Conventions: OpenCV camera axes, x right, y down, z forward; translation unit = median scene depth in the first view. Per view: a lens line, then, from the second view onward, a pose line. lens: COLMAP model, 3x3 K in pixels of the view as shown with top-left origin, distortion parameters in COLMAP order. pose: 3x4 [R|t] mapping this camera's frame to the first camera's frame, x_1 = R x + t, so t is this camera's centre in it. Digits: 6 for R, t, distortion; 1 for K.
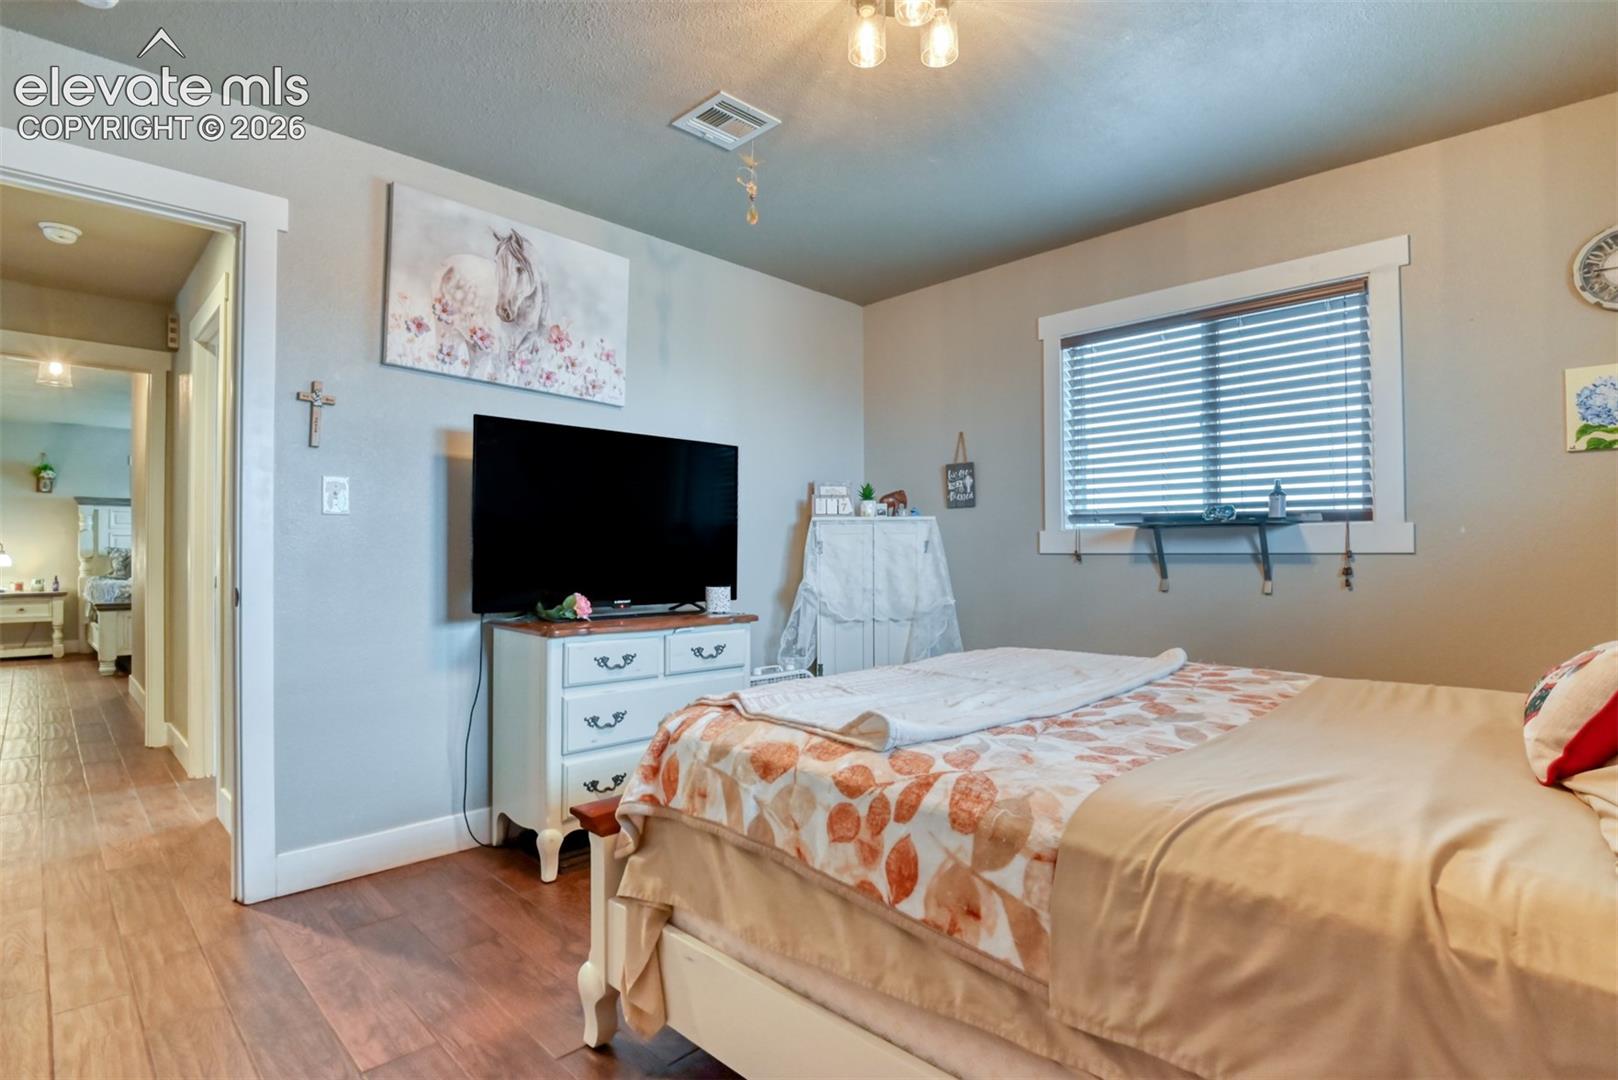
lens RADIAL K [[803.6, 0, 804.1], [0, 803.6, 552.7], [0, 0, 1]] dist [-0.029958, -0.001753]
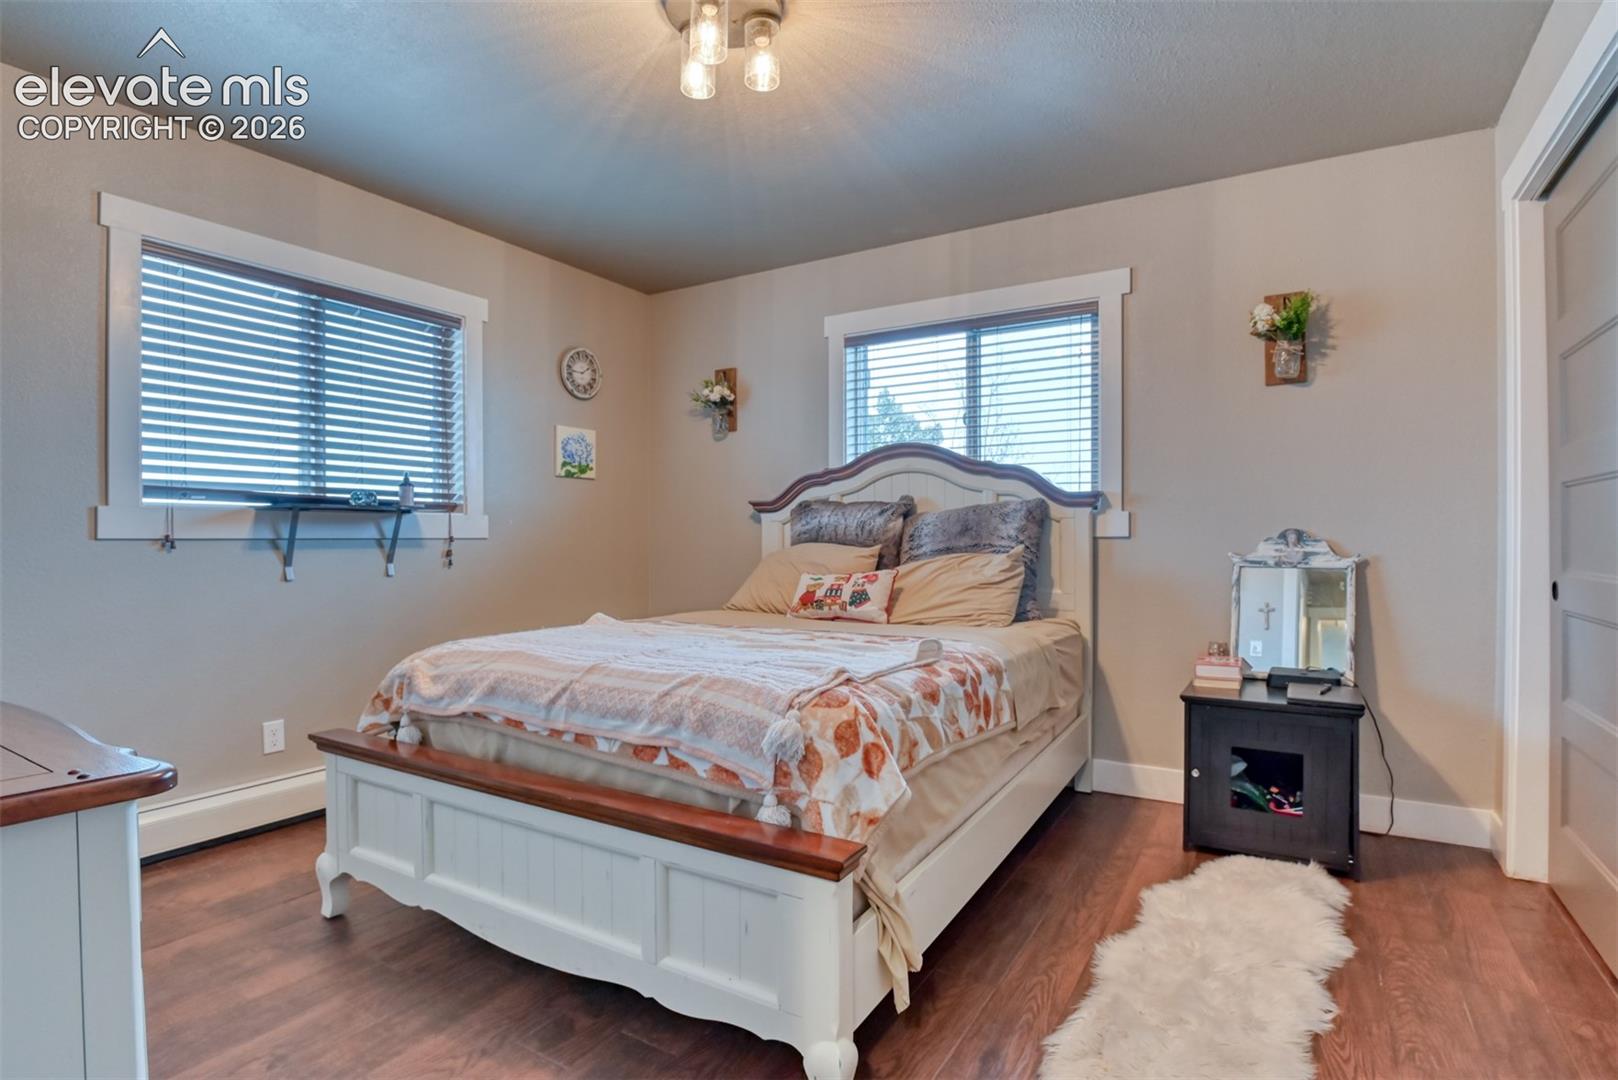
lens RADIAL K [[803.6, 0, 804.1], [0, 803.6, 552.7], [0, 0, 1]] dist [-0.029958, -0.001753]
pose [[-0.247191, -0.017119, 0.968815, -0.622457], [-0.000528, 0.999846, 0.017532, 0.000819], [-0.968967, 0.003822, -0.247162, 0.737428]]
